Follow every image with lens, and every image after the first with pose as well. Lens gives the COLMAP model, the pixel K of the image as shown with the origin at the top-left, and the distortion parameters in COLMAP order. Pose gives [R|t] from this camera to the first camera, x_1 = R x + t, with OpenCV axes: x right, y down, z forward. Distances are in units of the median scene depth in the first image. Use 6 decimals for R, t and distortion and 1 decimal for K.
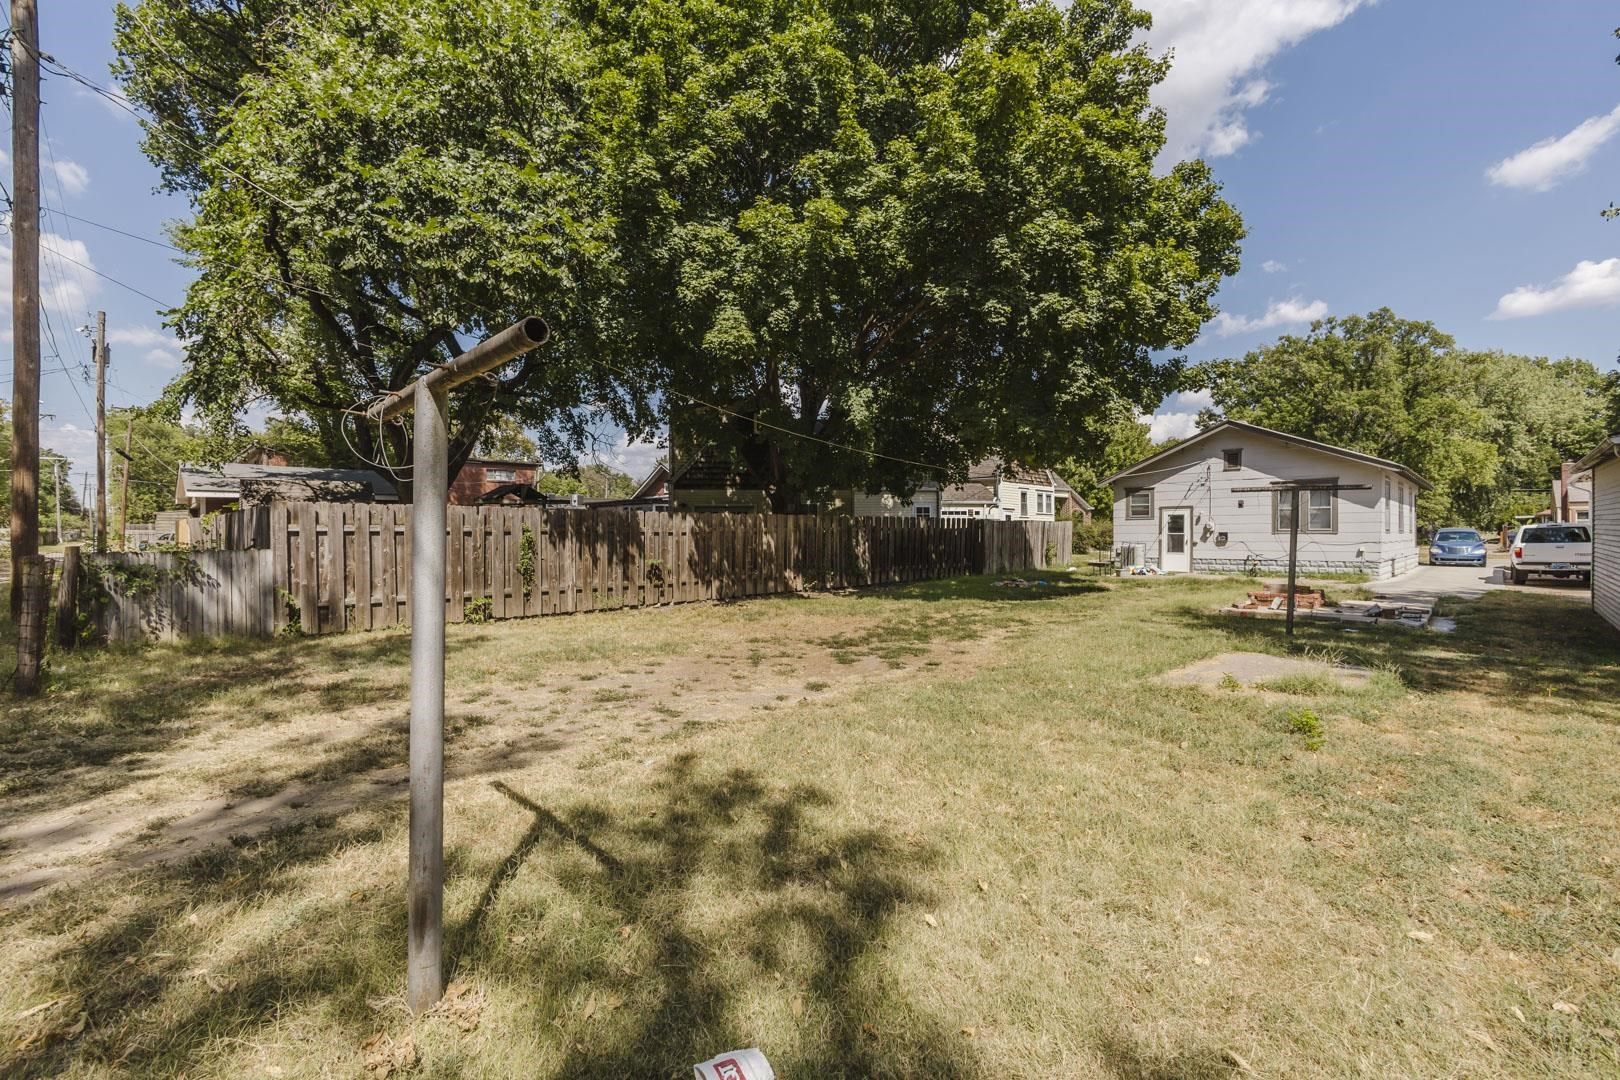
lens RADIAL K [[690.0, 0, 809.6], [0, 690.0, 539.4], [0, 0, 1]] dist [-0.009084, 0.000979]
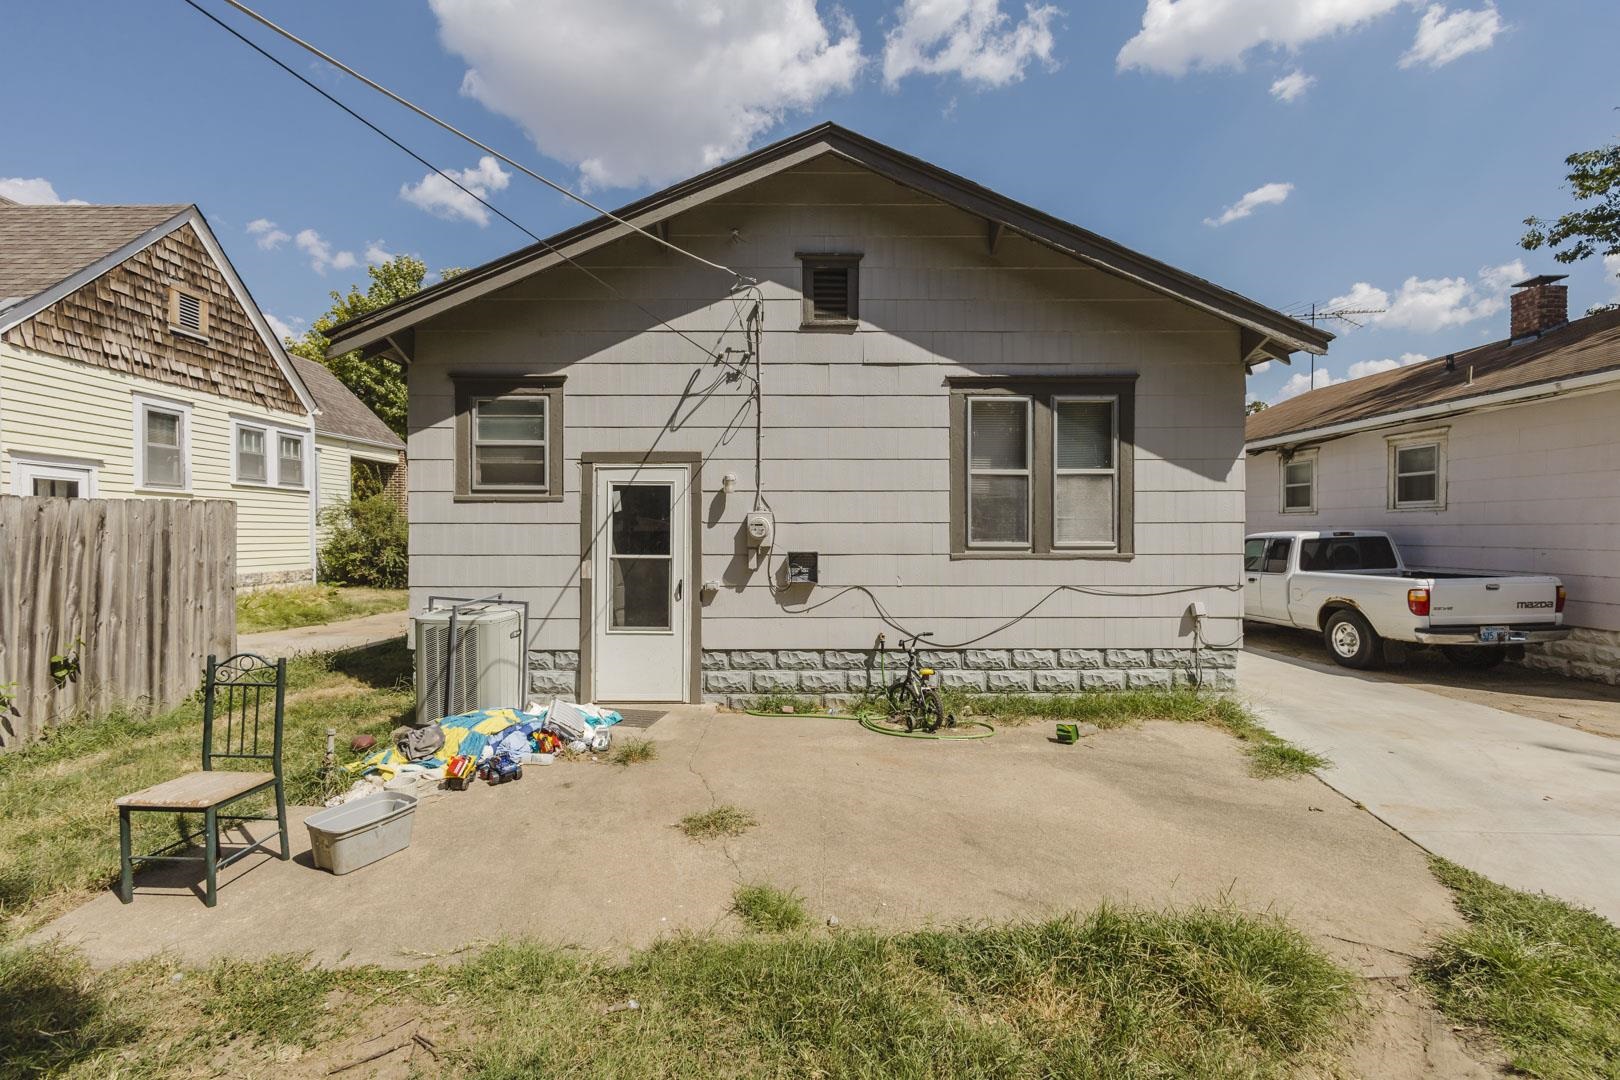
lens RADIAL K [[690.0, 0, 809.0], [0, 690.0, 532.7], [0, 0, 1]] dist [-0.009084, 0.000979]
pose [[0.701958, 0.001518, 0.712216, 0.406221], [0.002371, 0.999987, -0.004468, -0.016940], [-0.712214, 0.004825, 0.701946, 0.802339]]
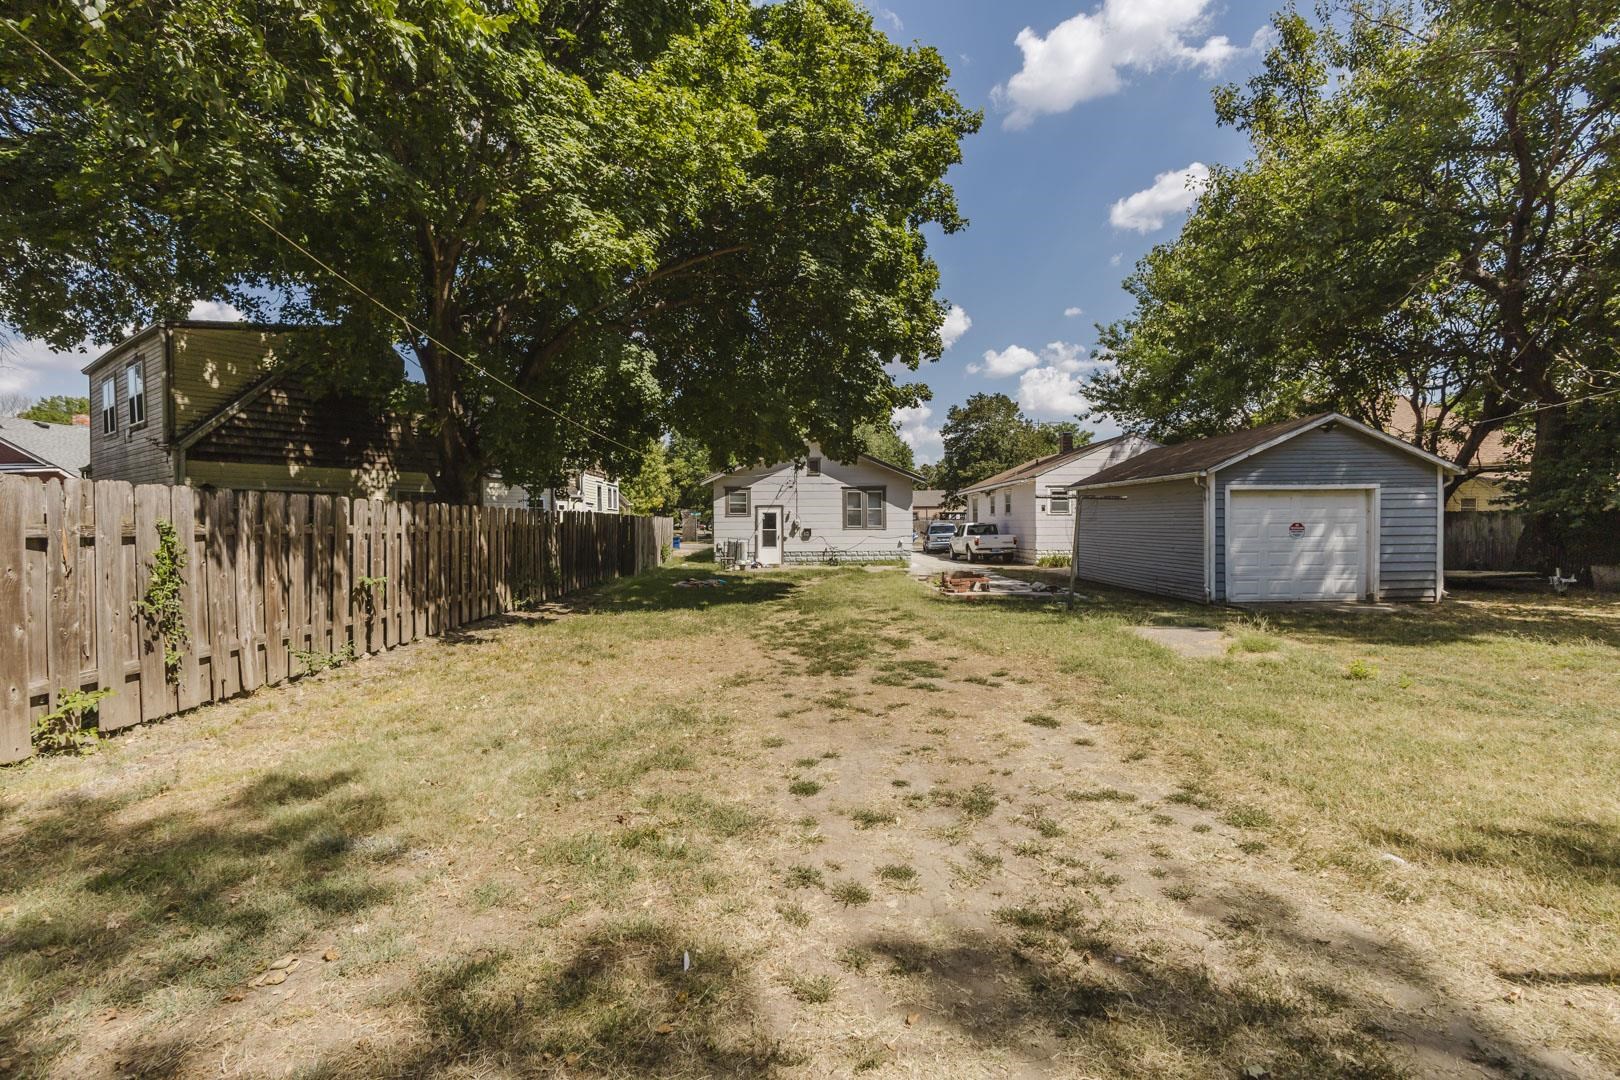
lens RADIAL K [[690.0, 0, 808.9], [0, 690.0, 536.7], [0, 0, 1]] dist [-0.009084, 0.000979]
pose [[0.695109, -0.011893, 0.718806, -0.232891], [0.009328, 0.999928, 0.007524, -0.005246], [-0.718843, 0.001476, 0.695170, 0.188322]]
